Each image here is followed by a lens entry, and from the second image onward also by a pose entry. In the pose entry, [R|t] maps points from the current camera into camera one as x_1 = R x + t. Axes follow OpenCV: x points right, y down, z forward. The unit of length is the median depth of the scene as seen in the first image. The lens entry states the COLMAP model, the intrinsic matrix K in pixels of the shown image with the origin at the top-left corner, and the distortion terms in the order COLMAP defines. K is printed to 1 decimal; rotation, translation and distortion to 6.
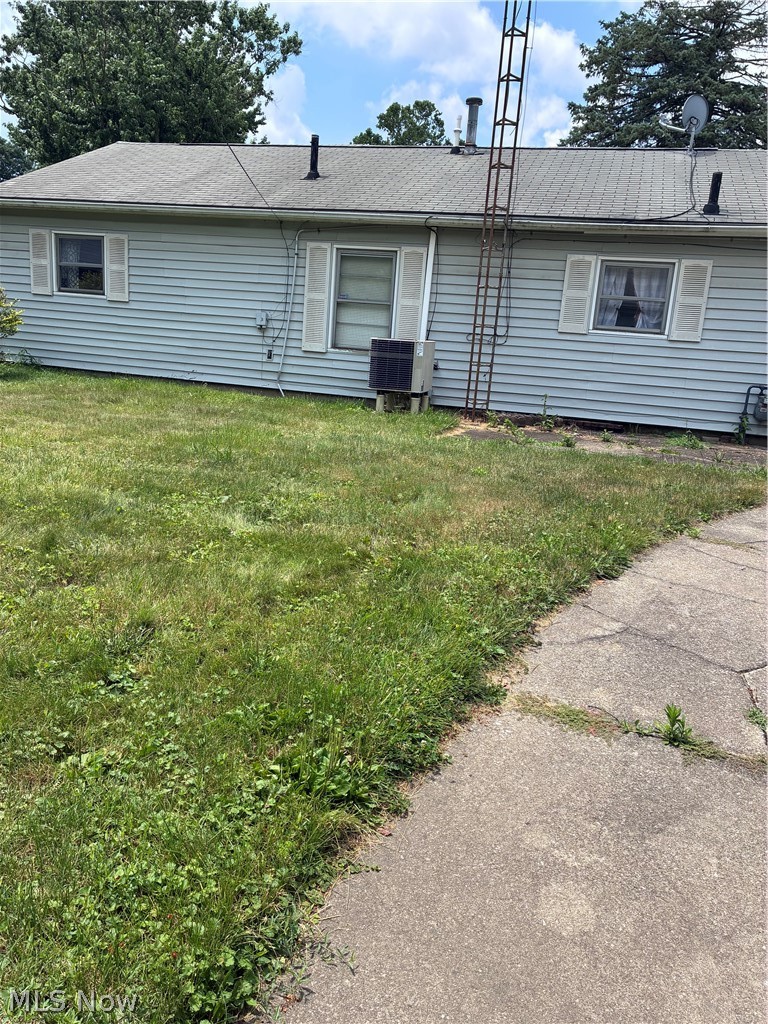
lens RADIAL K [[693.8, 0, 384.0], [0, 693.8, 512.0], [0, 0, 1]] dist [-0.000684, -0.000895]
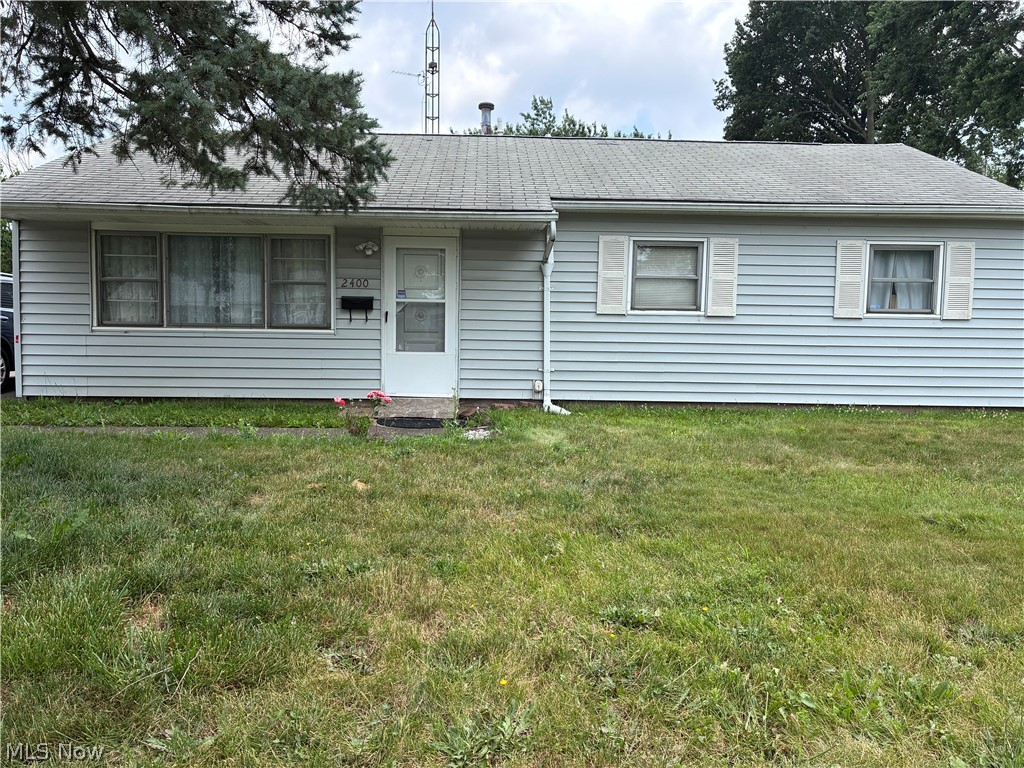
lens RADIAL K [[781.7, 0, 515.5], [0, 781.7, 385.8], [0, 0, 1]] dist [0.042625, -0.054630]
pose [[0.952096, -0.079355, 0.295323, -0.505243], [0.126578, 0.981394, -0.144372, -0.069286], [-0.278371, 0.174838, 0.944426, 0.121168]]
